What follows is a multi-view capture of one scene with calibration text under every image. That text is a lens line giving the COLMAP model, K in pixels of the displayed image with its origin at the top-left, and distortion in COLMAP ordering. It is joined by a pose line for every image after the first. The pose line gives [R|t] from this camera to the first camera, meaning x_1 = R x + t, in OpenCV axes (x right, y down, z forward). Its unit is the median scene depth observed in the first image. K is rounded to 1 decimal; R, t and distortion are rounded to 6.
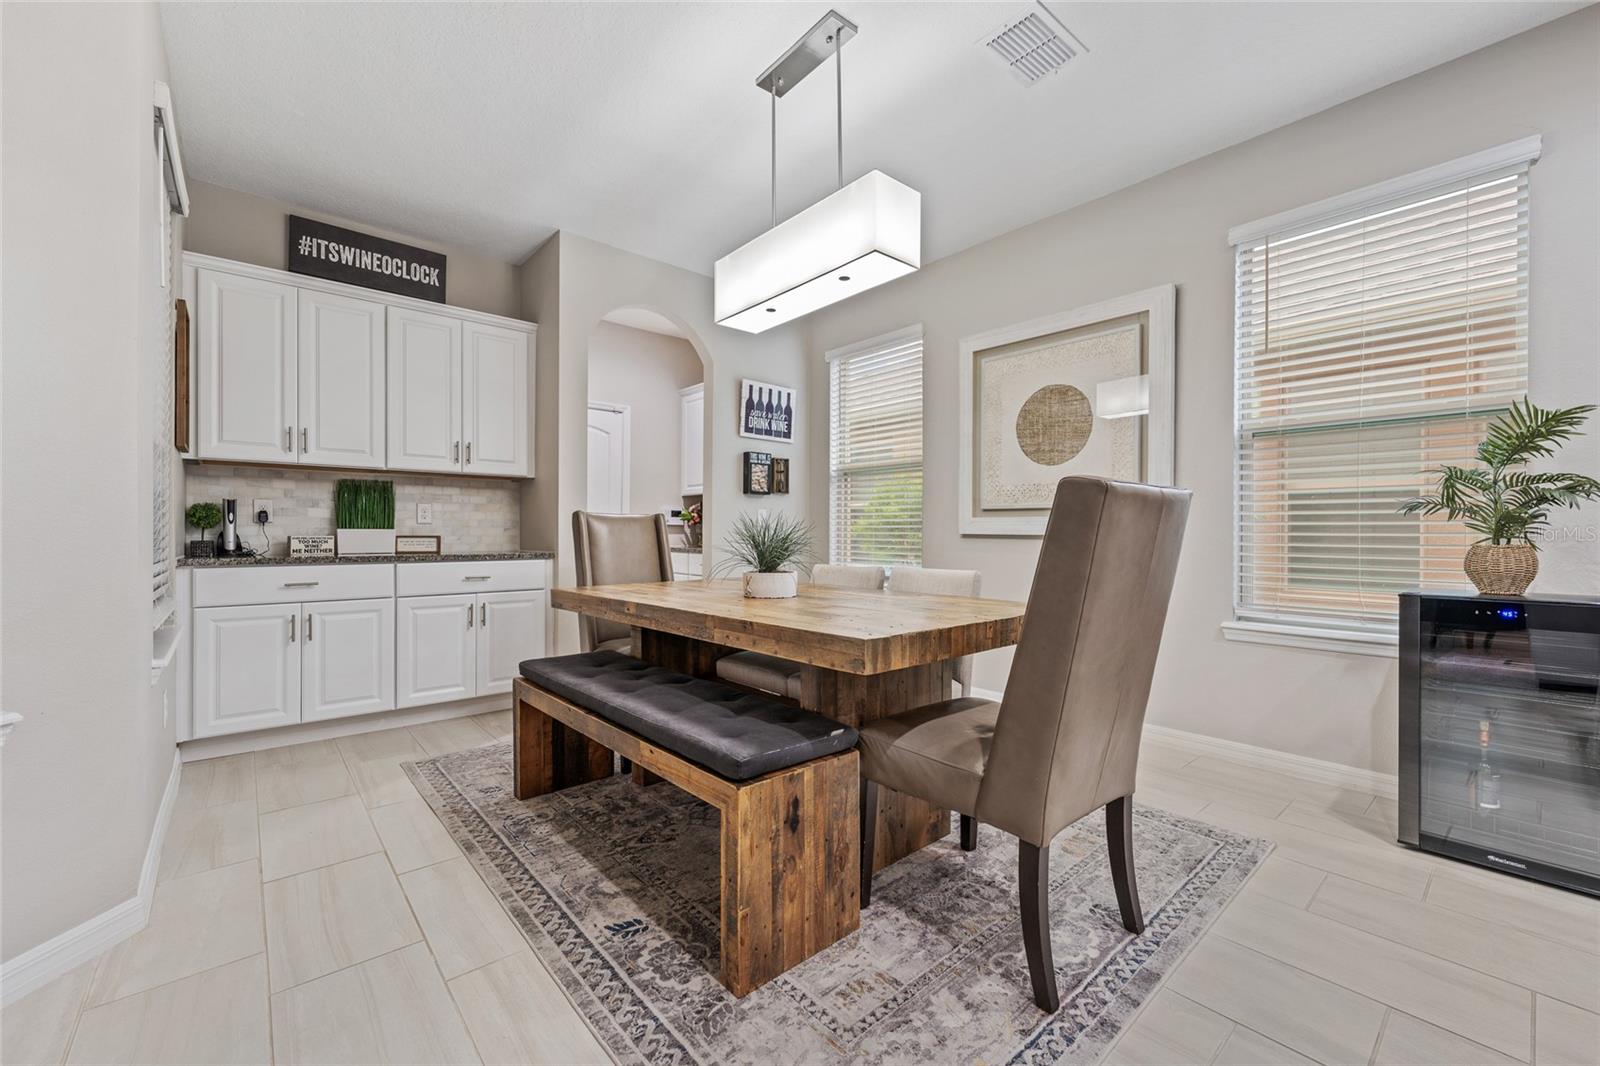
lens RADIAL K [[645.4, 0, 801.5], [0, 645.4, 538.2], [0, 0, 1]] dist [0.001369, -0.001411]
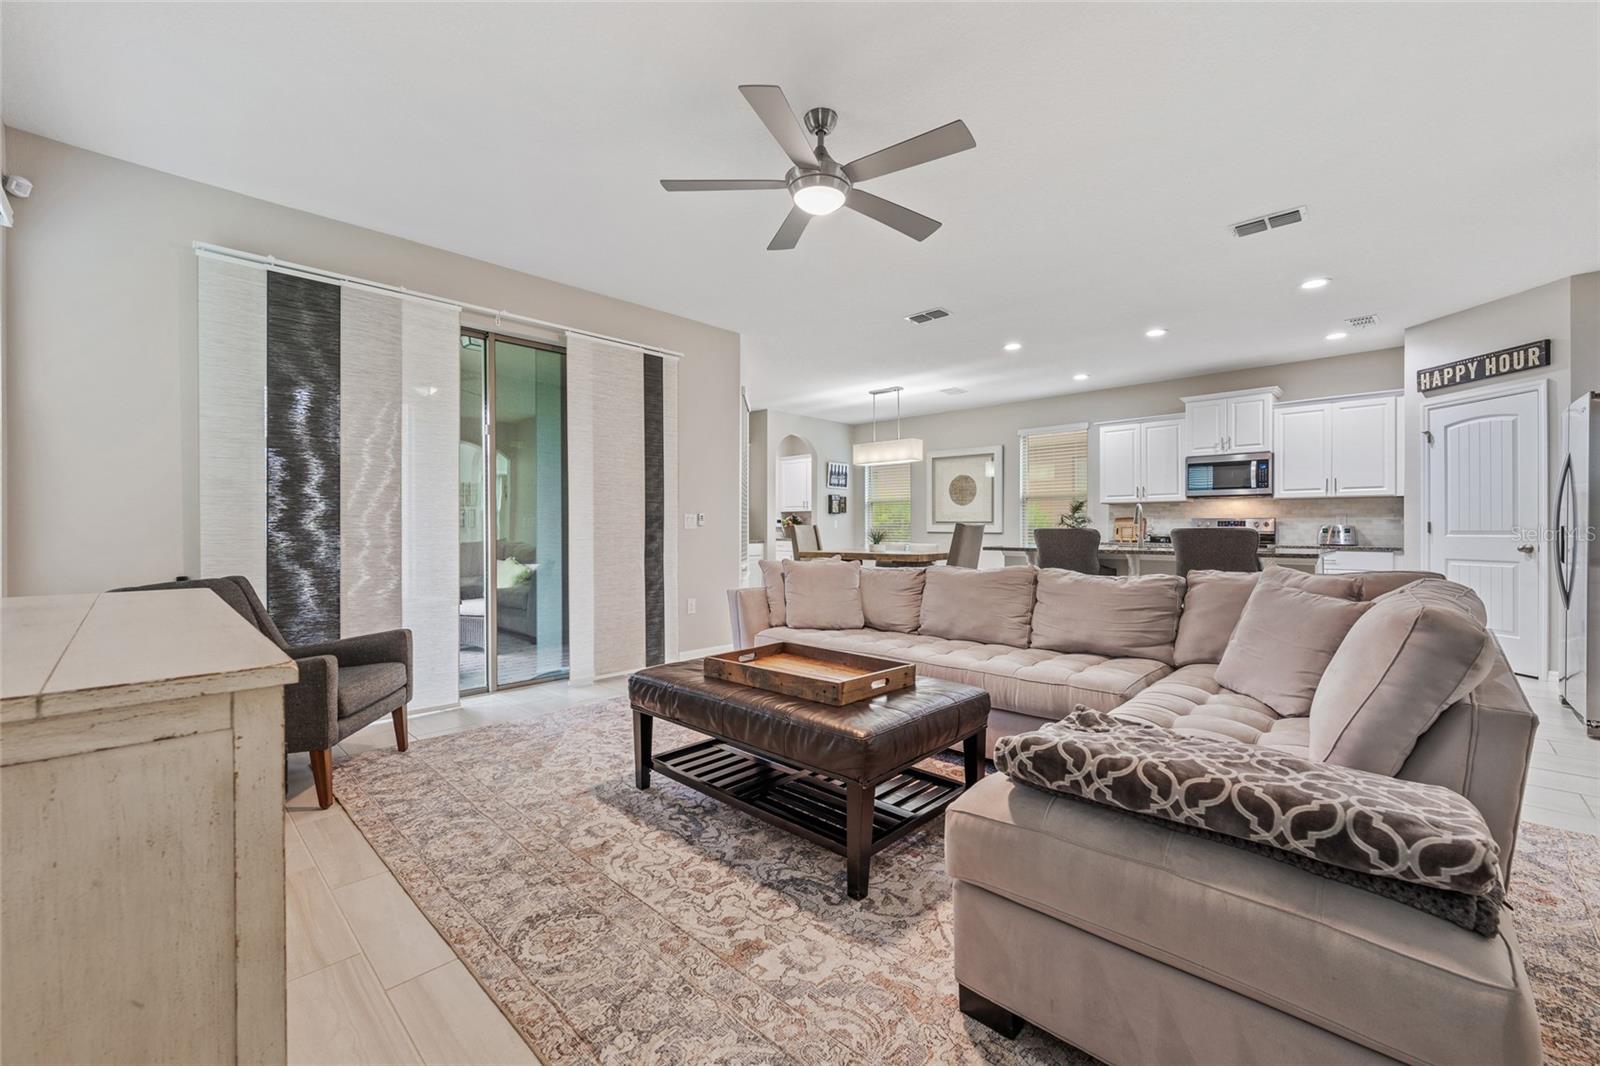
lens RADIAL K [[645.4, 0, 799.2], [0, 645.4, 532.1], [0, 0, 1]] dist [0.001369, -0.001411]
pose [[0.996414, -0.005676, 0.084415, -0.503996], [0.005677, 0.999984, 0.000229, -0.009114], [-0.084415, 0.000251, 0.996431, -1.585539]]
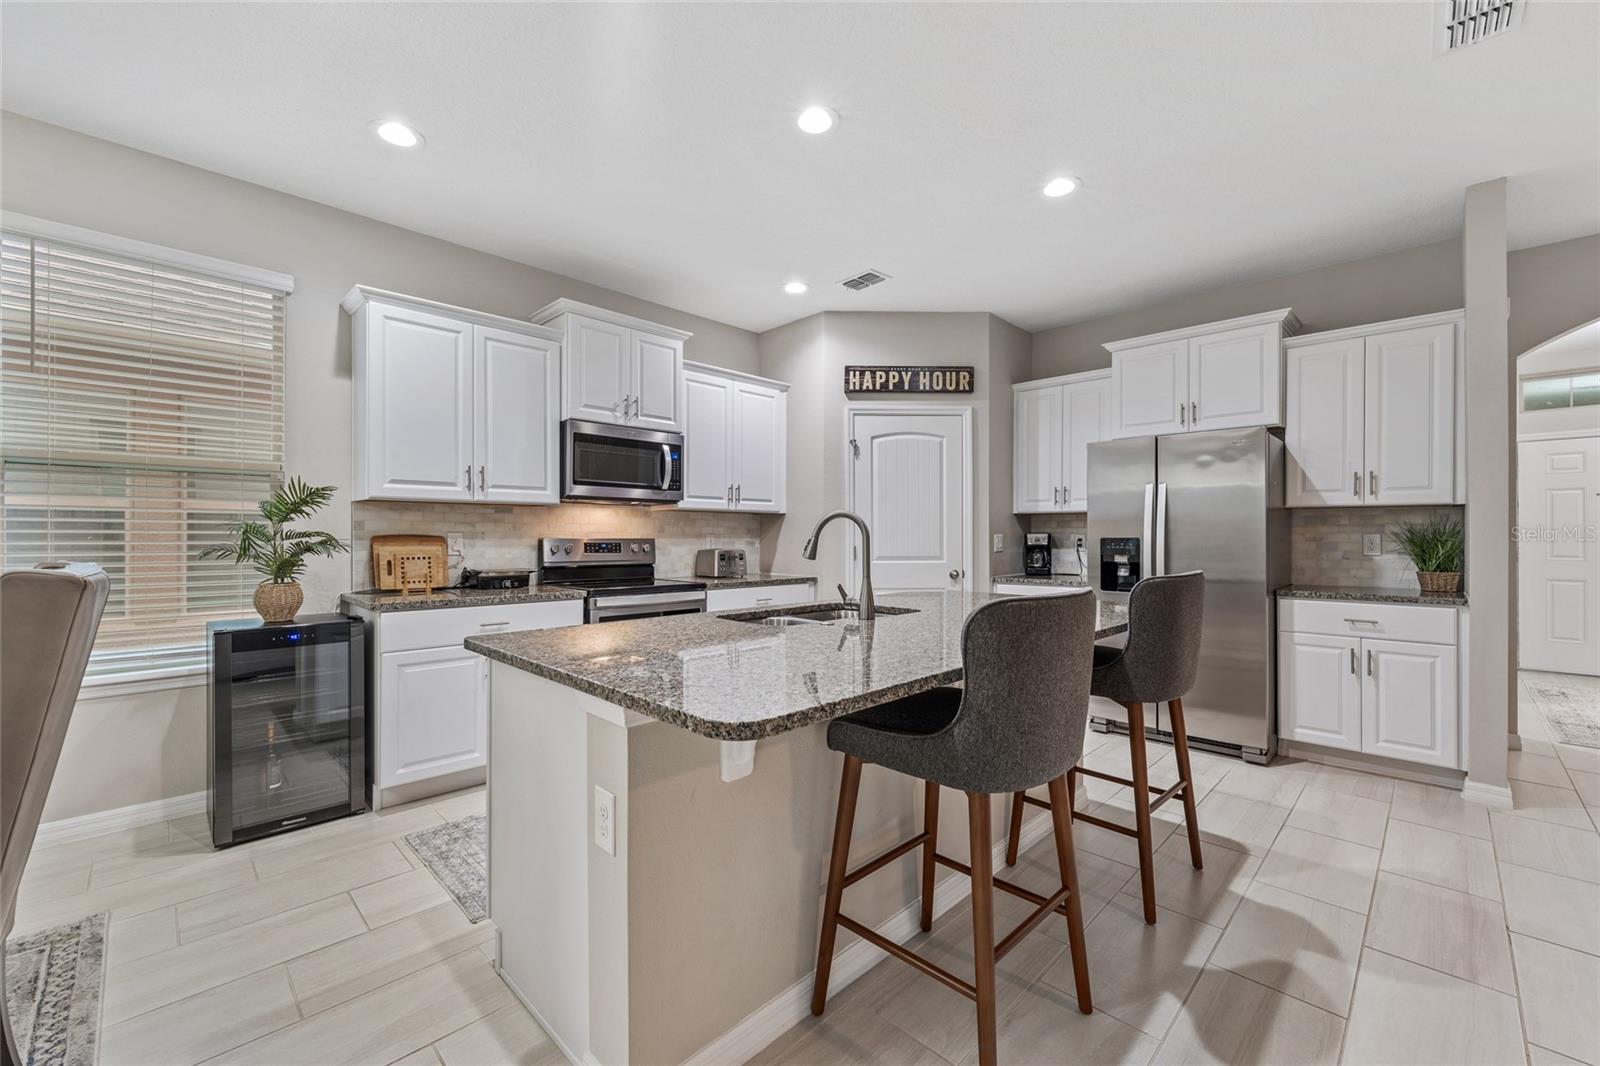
lens RADIAL K [[645.4, 0, 800.5], [0, 645.4, 538.2], [0, 0, 1]] dist [0.001369, -0.001411]
pose [[-0.075495, -0.007432, 0.997118, -0.181239], [0.005277, 0.999955, 0.007853, -0.051590], [-0.997132, 0.005855, -0.075453, 0.025688]]
